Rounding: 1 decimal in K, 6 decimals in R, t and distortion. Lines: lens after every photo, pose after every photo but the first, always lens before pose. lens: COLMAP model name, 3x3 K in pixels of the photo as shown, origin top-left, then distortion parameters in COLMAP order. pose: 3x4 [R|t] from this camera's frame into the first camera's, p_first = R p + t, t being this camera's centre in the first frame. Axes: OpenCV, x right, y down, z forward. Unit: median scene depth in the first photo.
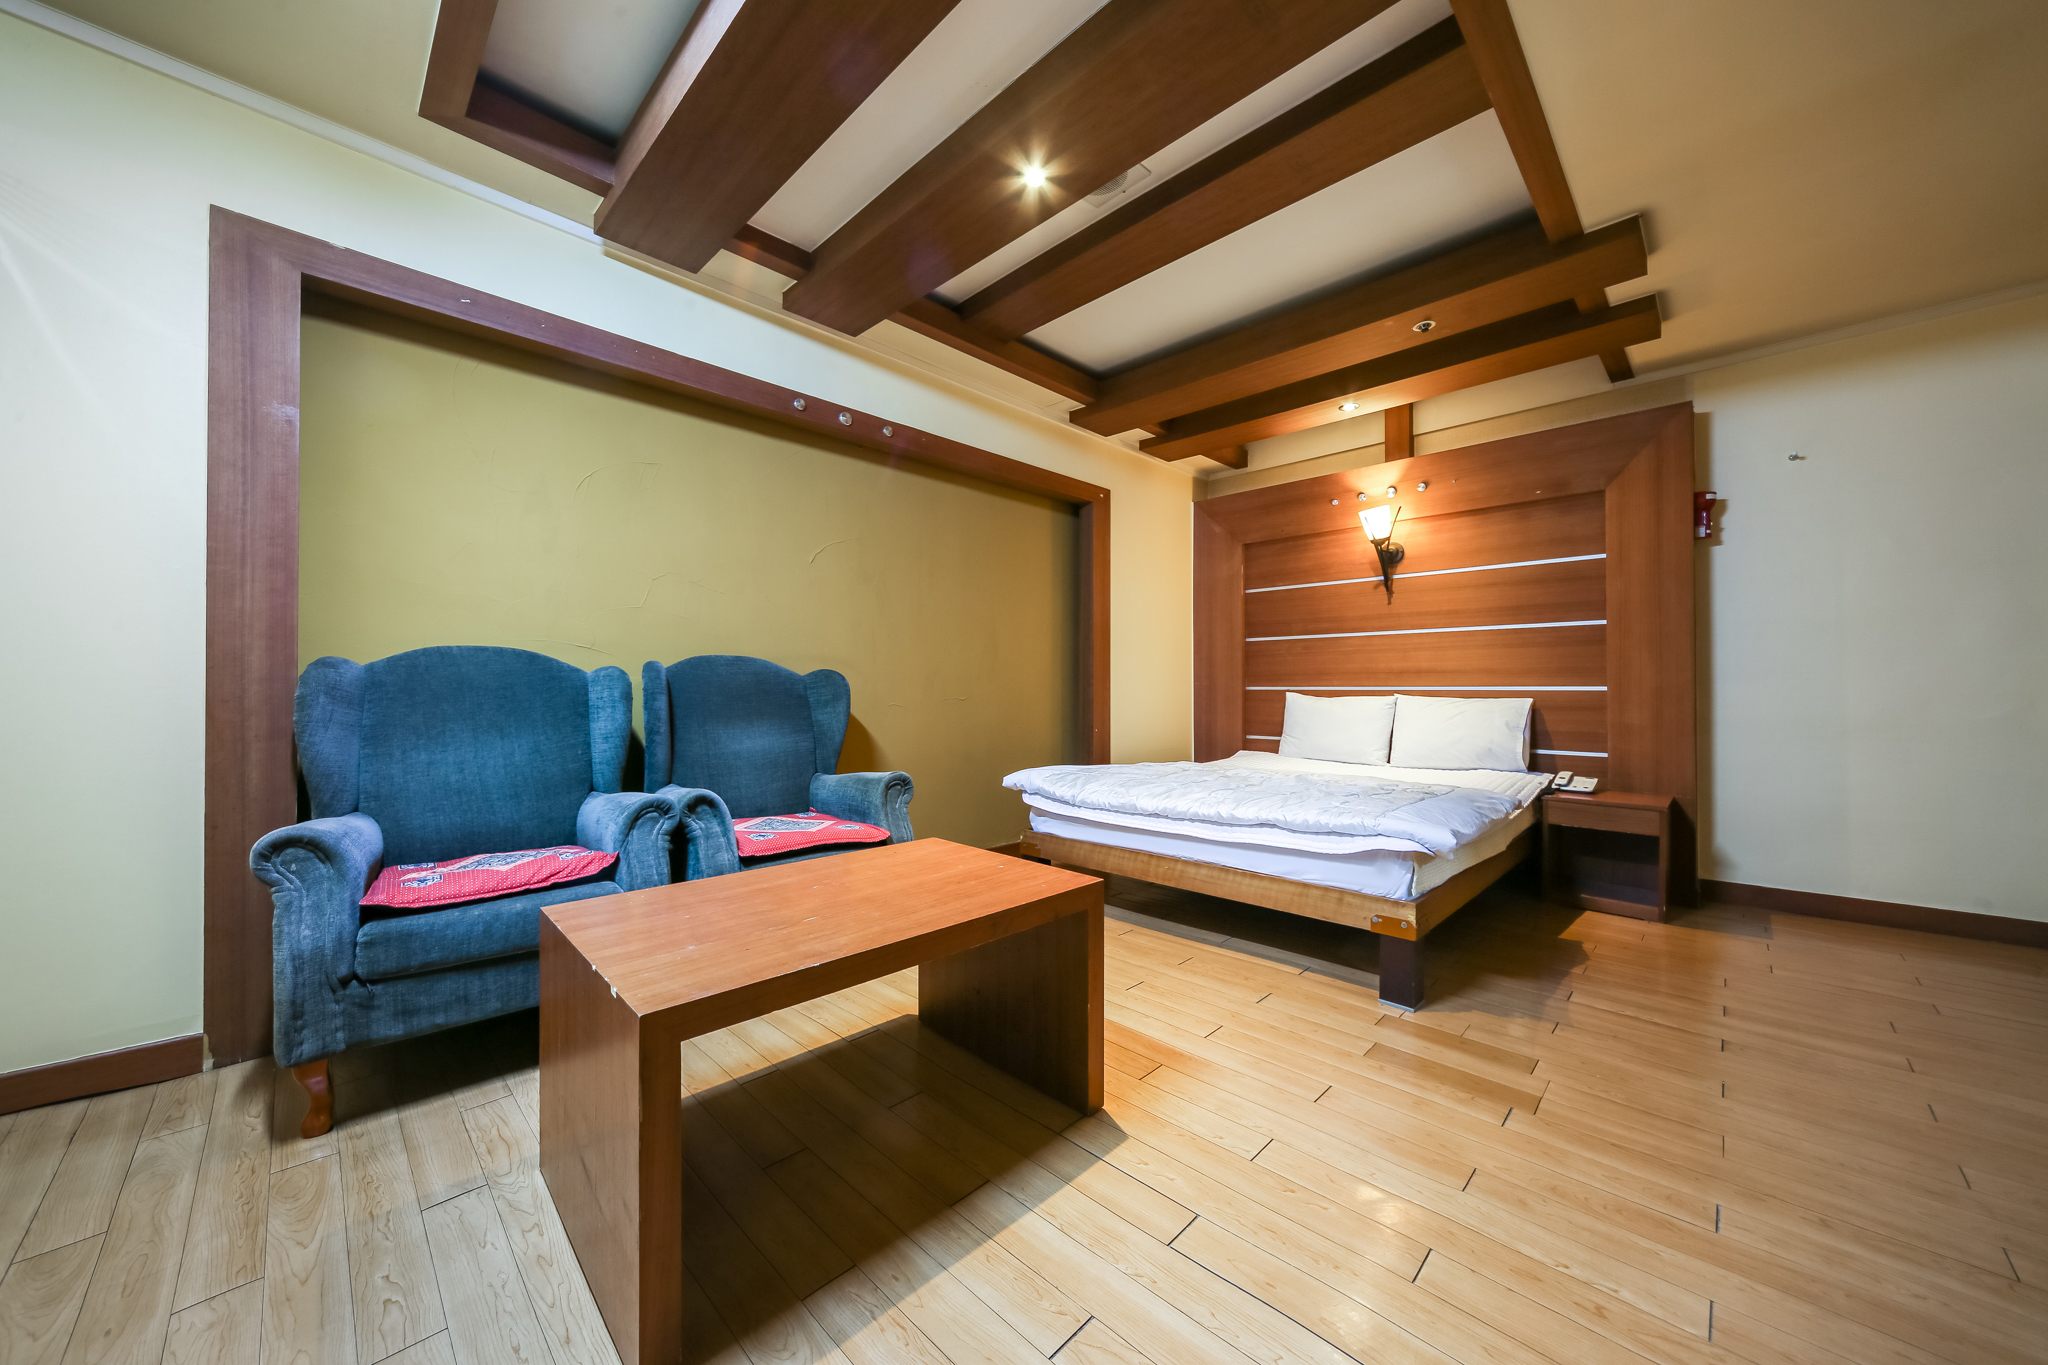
lens RADIAL K [[711.3, 0, 1027.0], [0, 711.3, 685.6], [0, 0, 1]] dist [-0.005244, 0.000161]
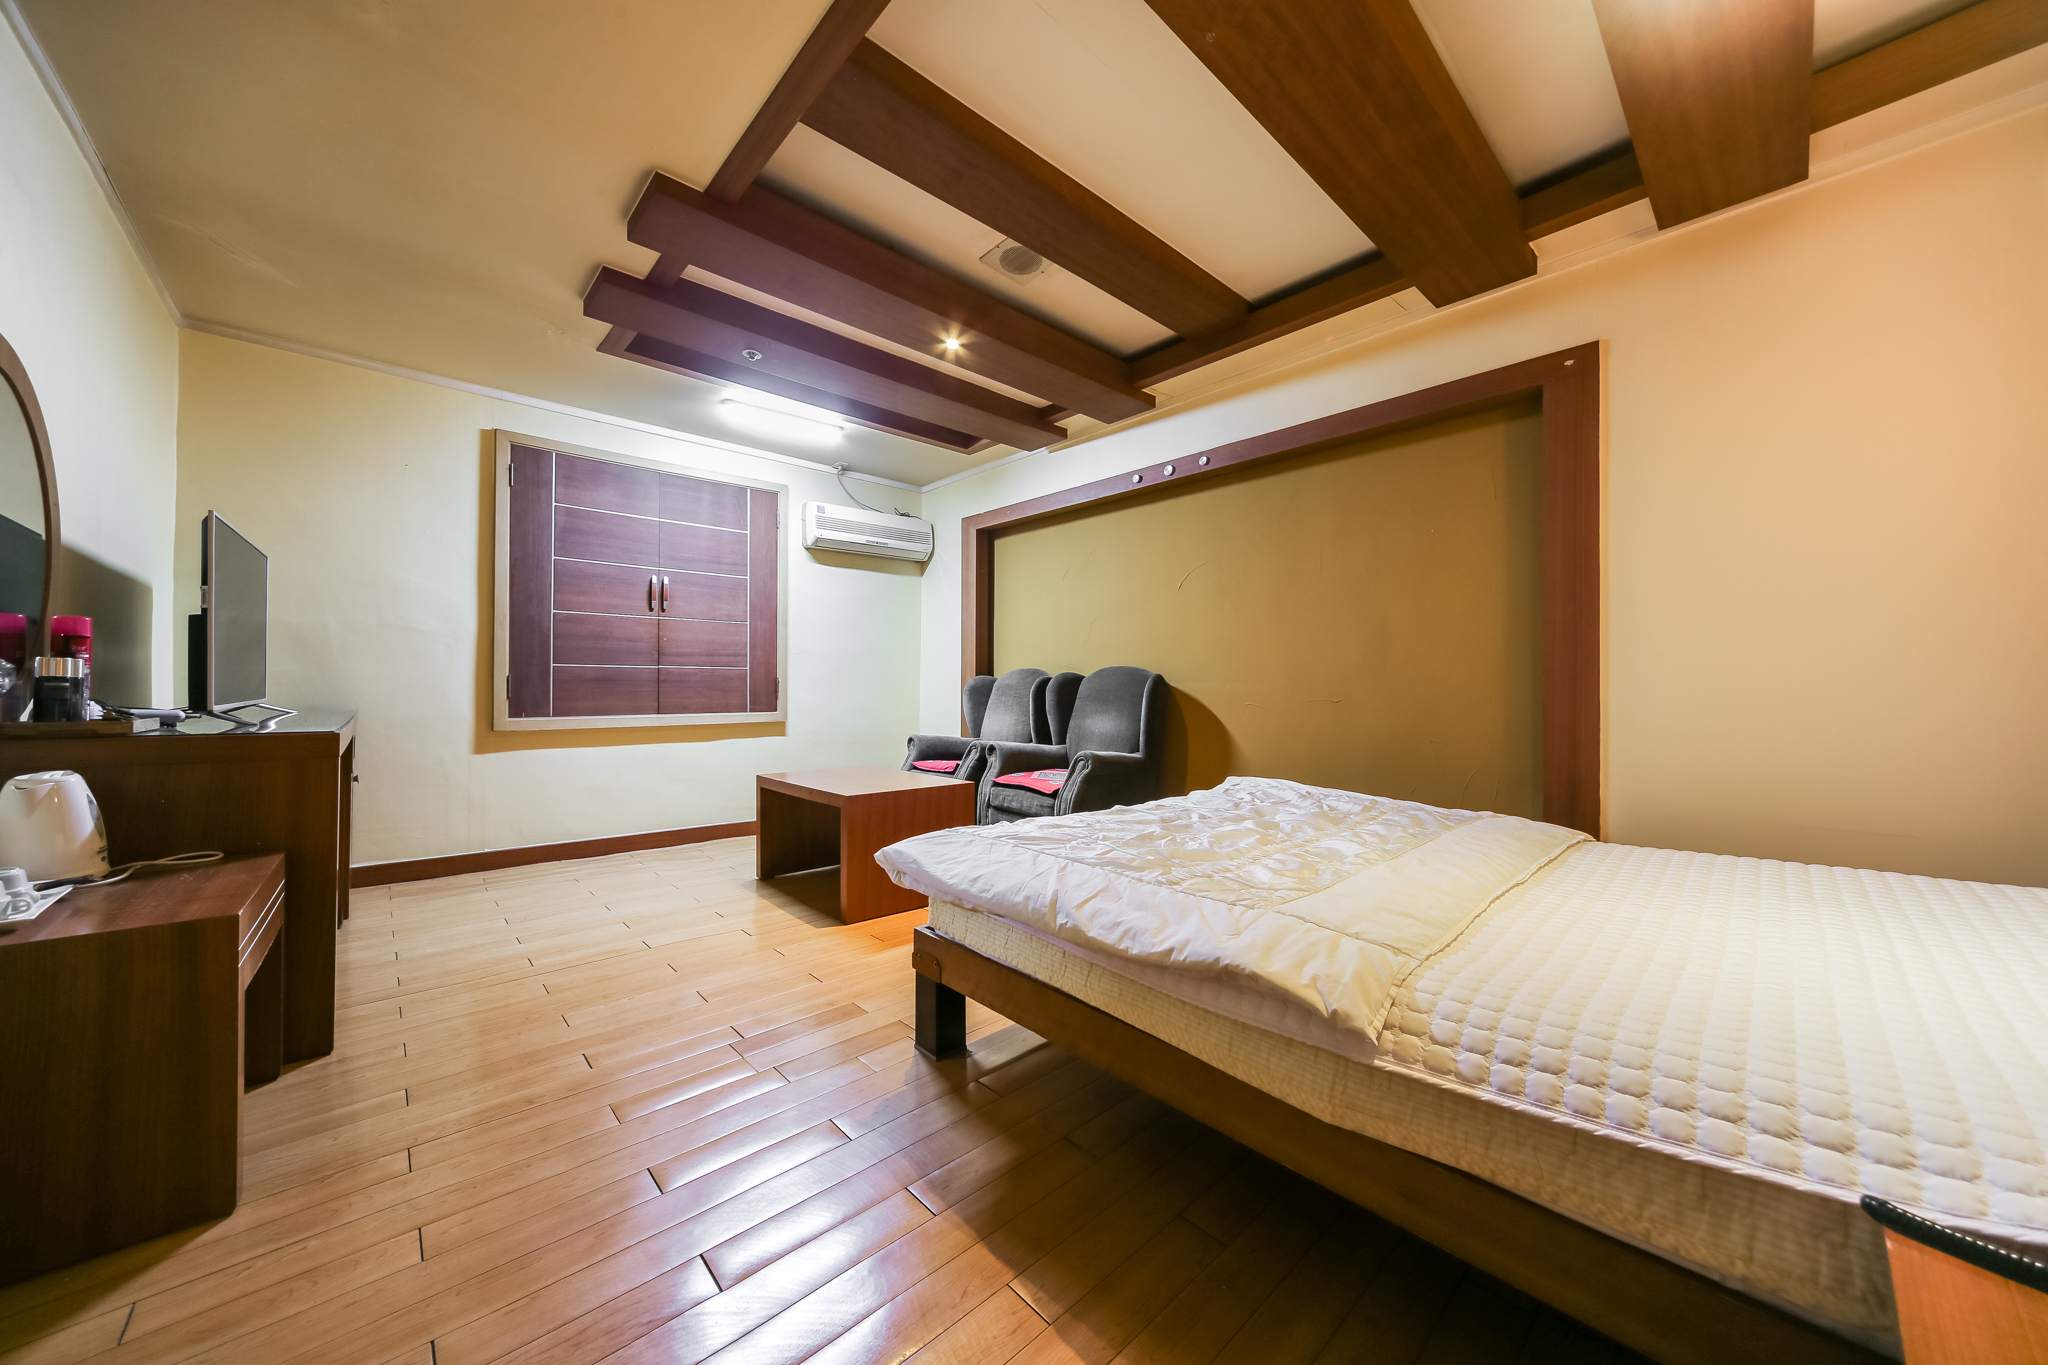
lens RADIAL K [[711.3, 0, 1027.0], [0, 711.3, 685.6], [0, 0, 1]] dist [-0.005244, 0.000161]
pose [[-0.044001, -0.004395, -0.999022, 0.835964], [0.000133, 0.999990, -0.004405, 0.002047], [0.999031, -0.000326, -0.044000, 0.687150]]
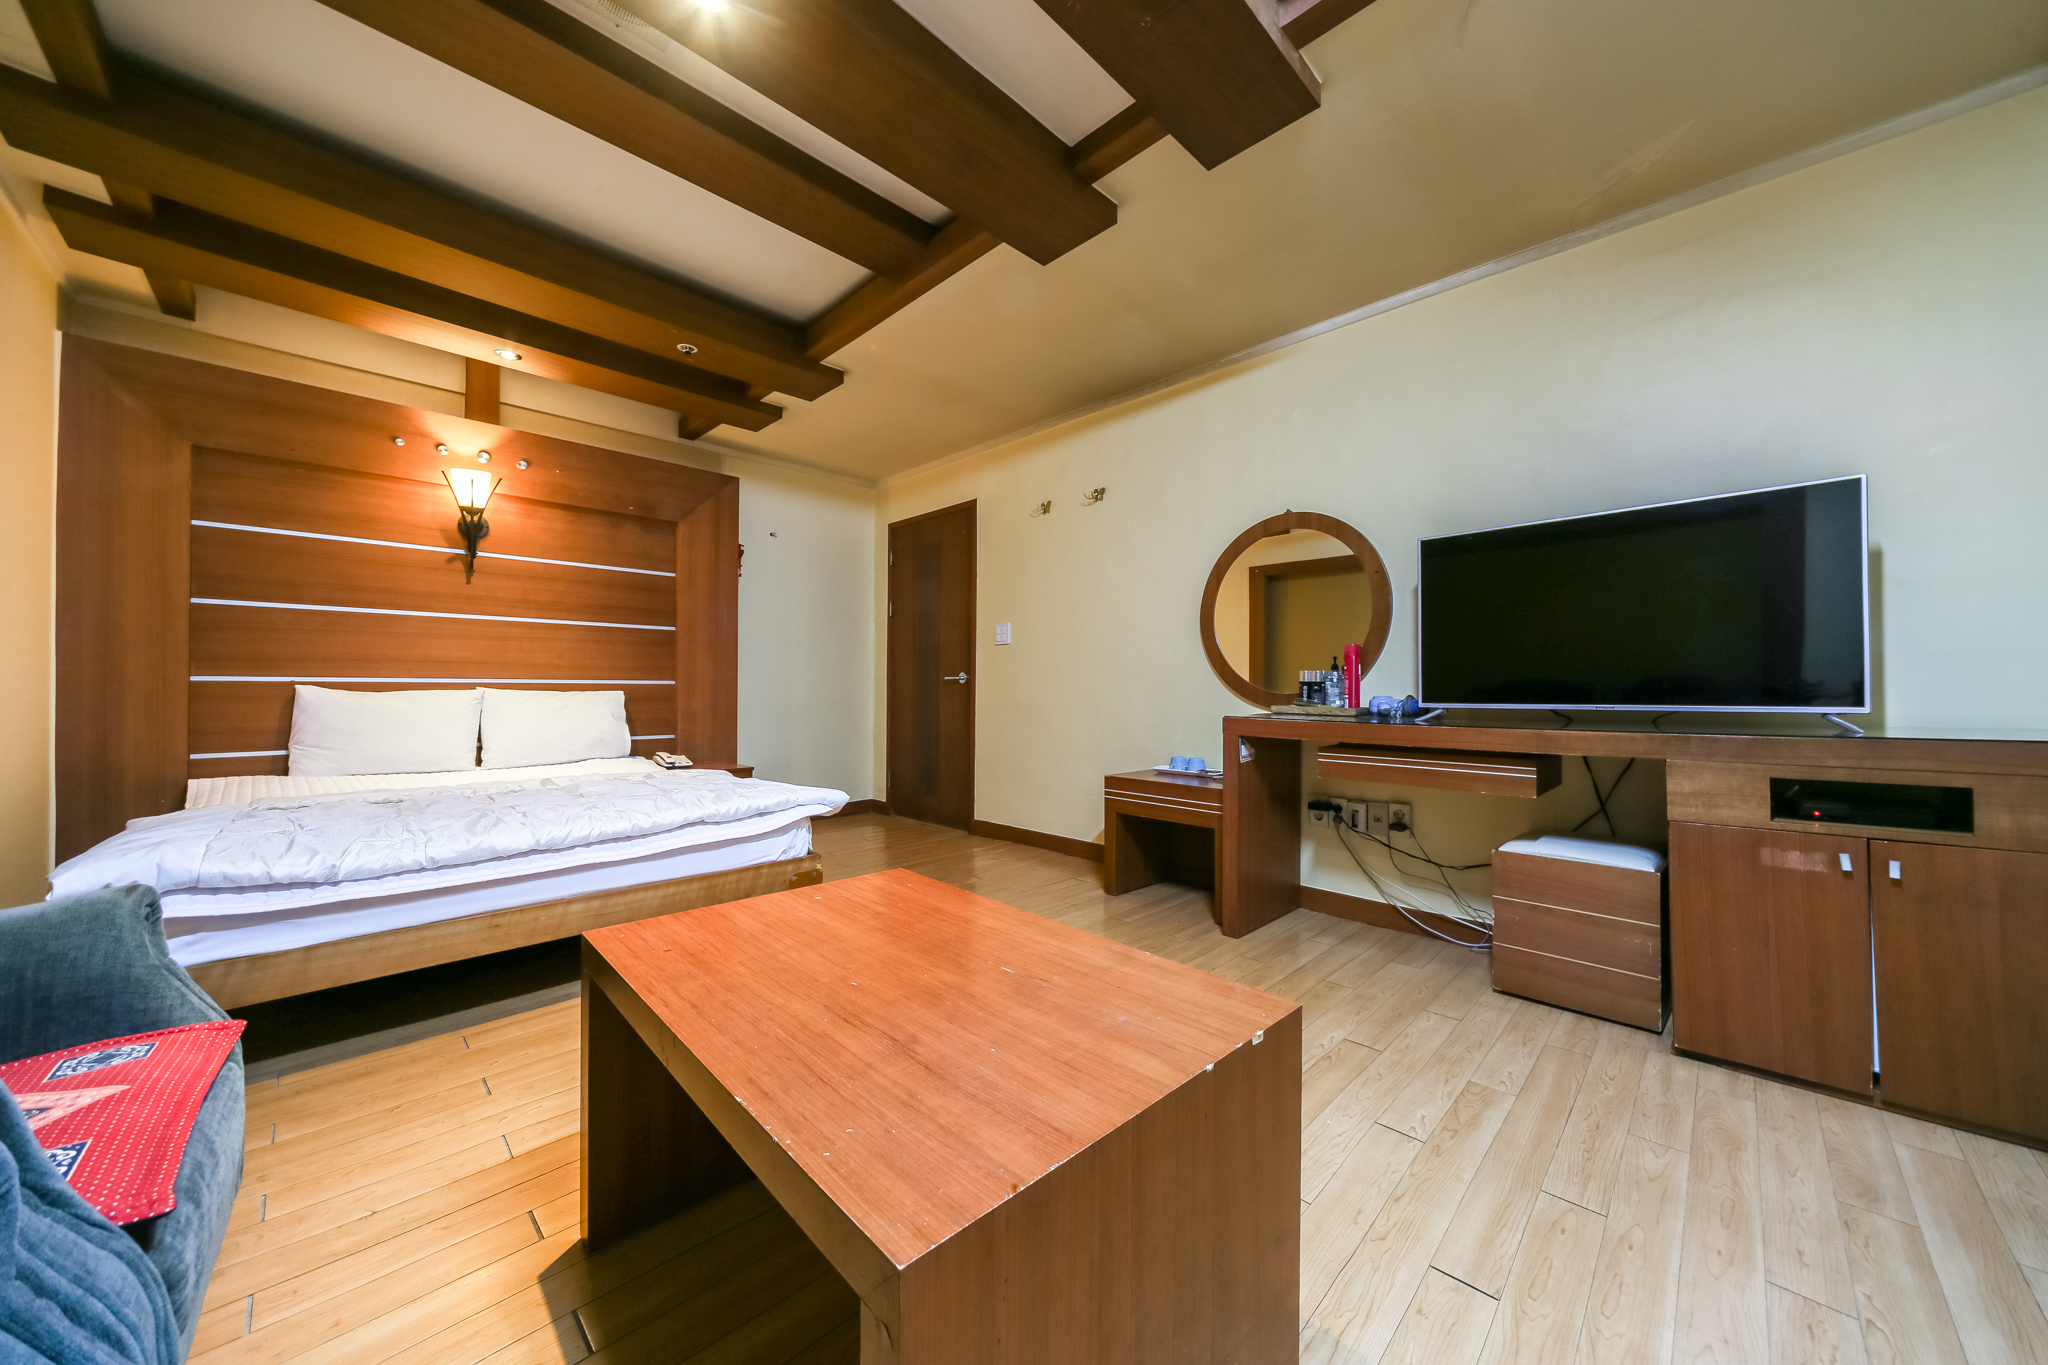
lens RADIAL K [[711.3, 0, 1027.0], [0, 711.3, 685.6], [0, 0, 1]] dist [-0.005244, 0.000161]
pose [[0.009254, 0.001112, 0.999957, -0.401911], [-0.011008, 0.999939, -0.001010, 0.003743], [-0.999897, -0.010998, 0.009266, 0.356390]]
